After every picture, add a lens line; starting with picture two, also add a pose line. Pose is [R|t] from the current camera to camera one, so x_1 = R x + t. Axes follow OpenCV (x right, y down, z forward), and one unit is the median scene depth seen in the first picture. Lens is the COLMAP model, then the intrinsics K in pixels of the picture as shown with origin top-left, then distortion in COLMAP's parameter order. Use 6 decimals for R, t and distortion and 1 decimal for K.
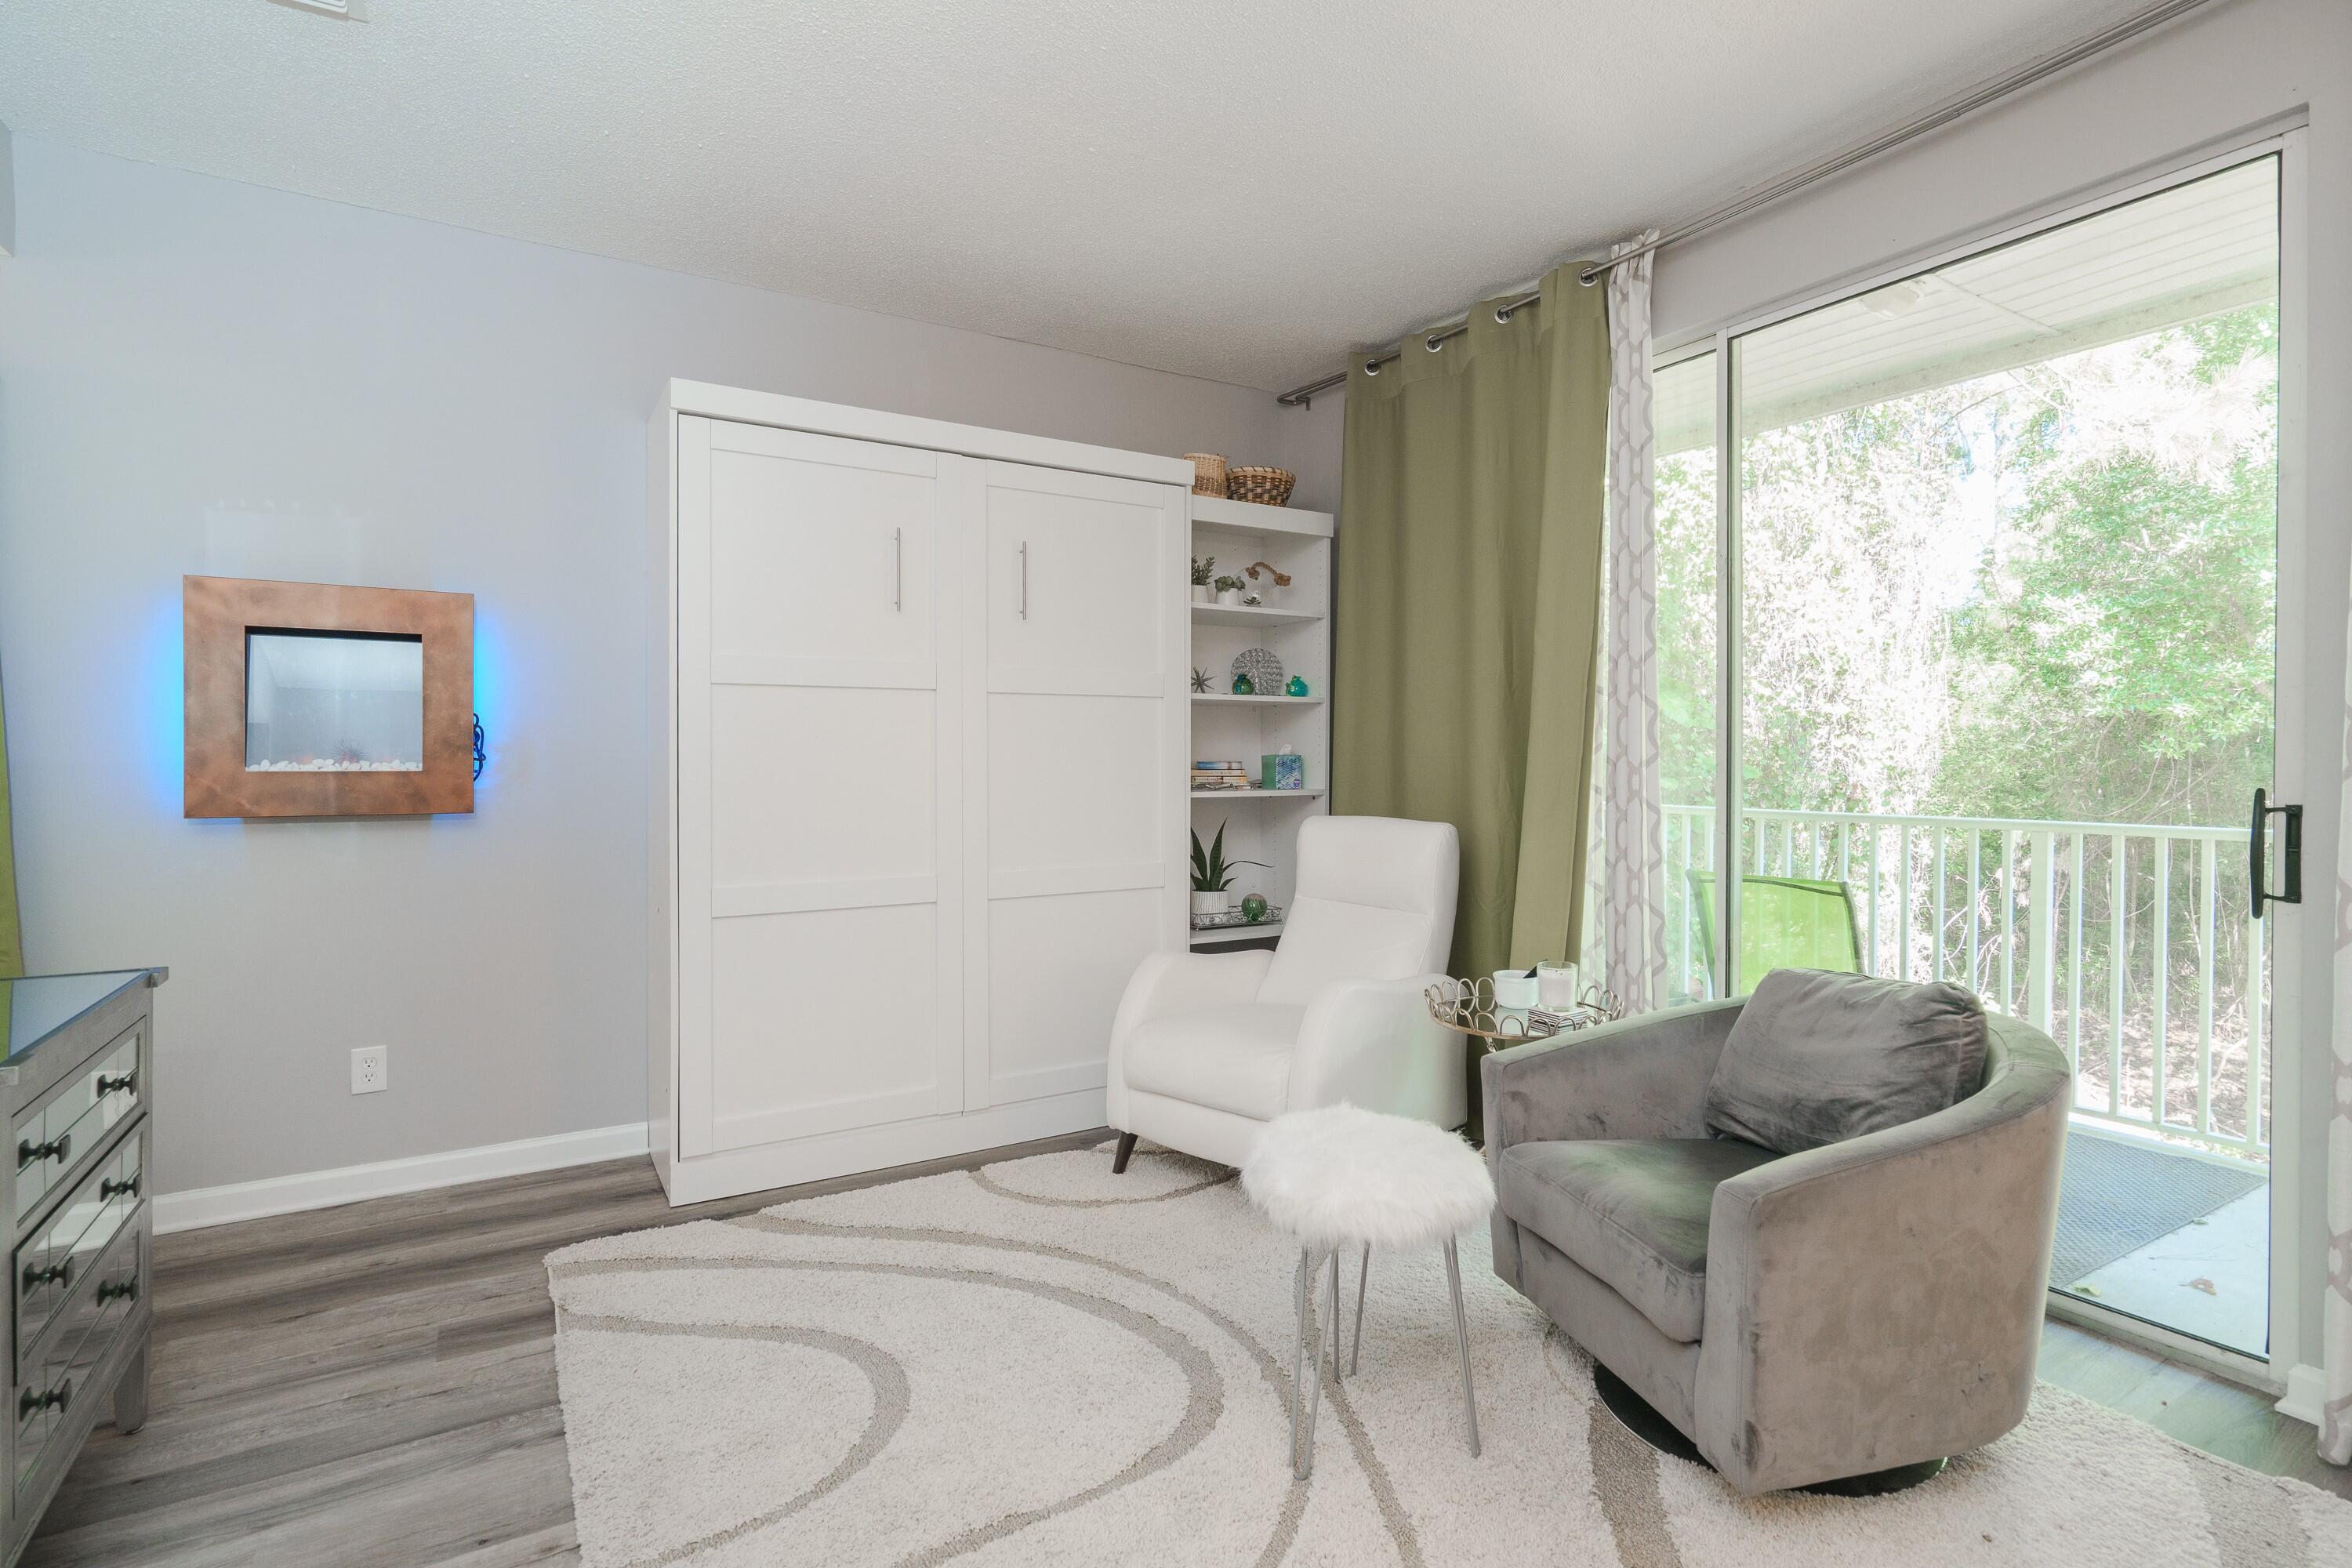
lens RADIAL K [[1144.1, 0, 1174.8], [0, 1144.1, 769.6], [0, 0, 1]] dist [-0.002455, 0.000256]
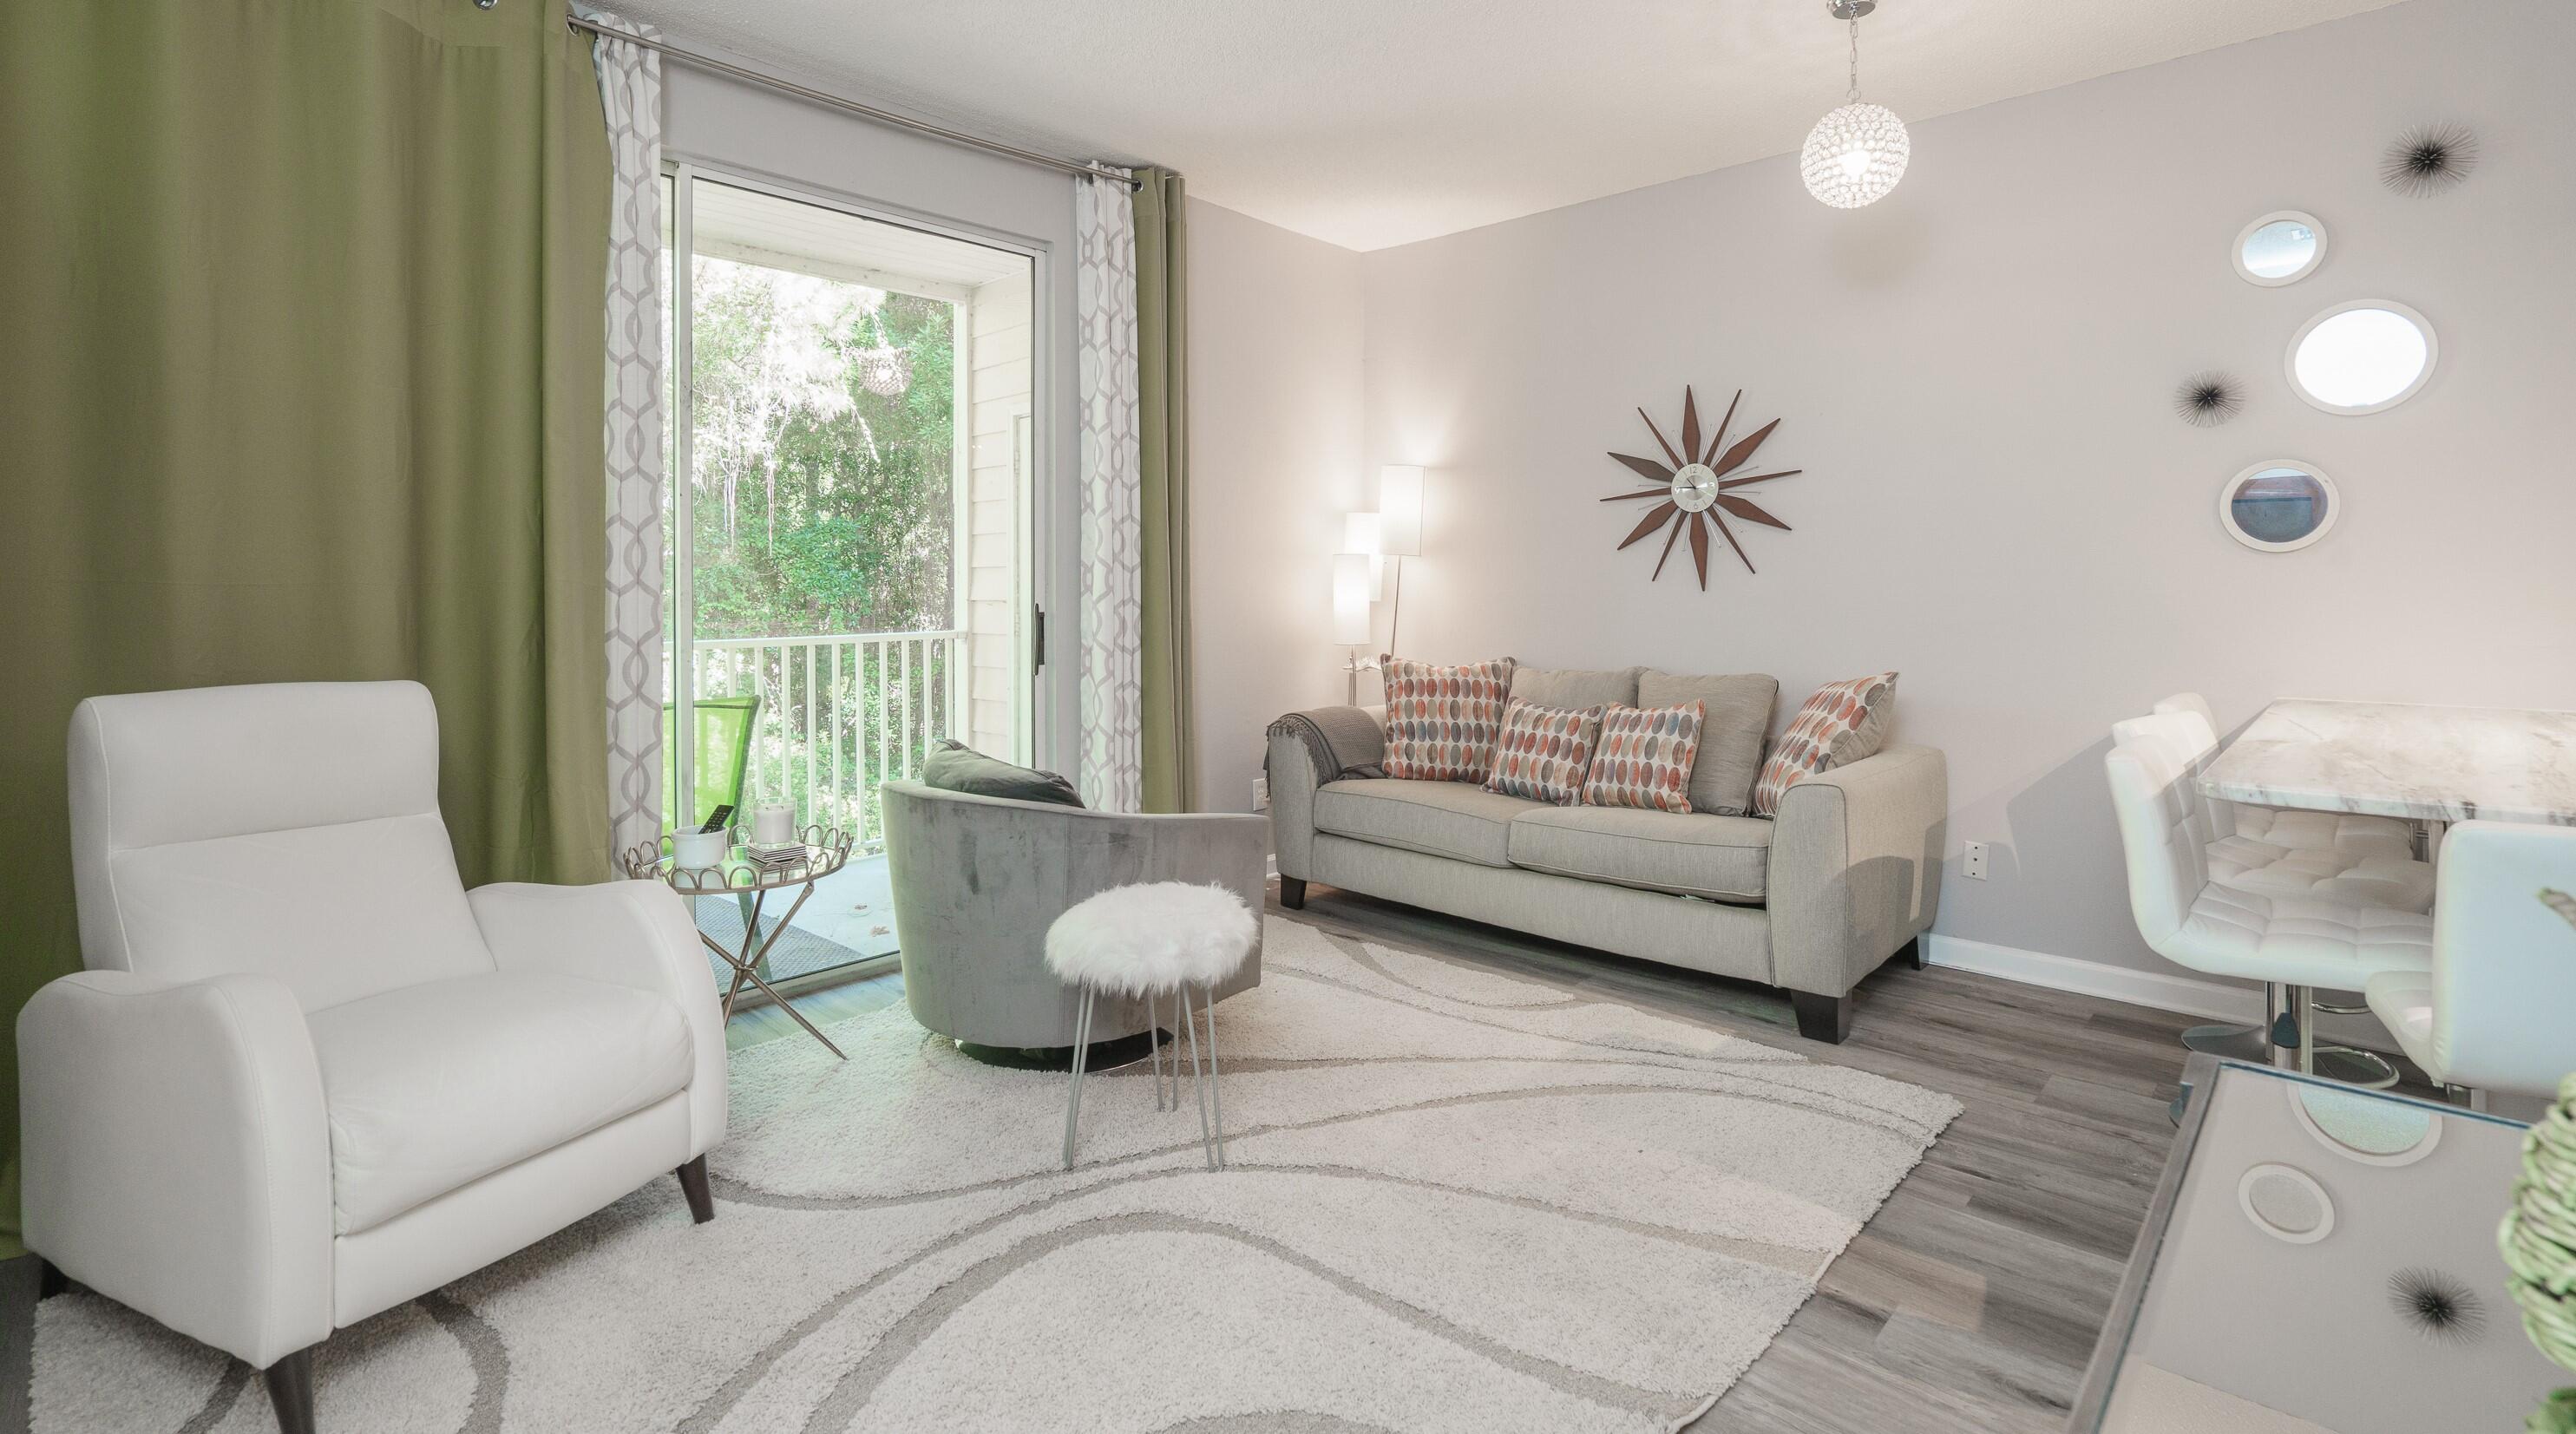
lens RADIAL K [[1224.3, 0, 1293.8], [0, 1224.3, 596.0], [0, 0, 1]] dist [-0.001820, 0.000029]
pose [[-0.281643, -0.004620, 0.959508, -0.677788], [0.011942, 0.999894, 0.008320, -0.004691], [-0.959445, 0.013801, -0.281558, 0.747706]]
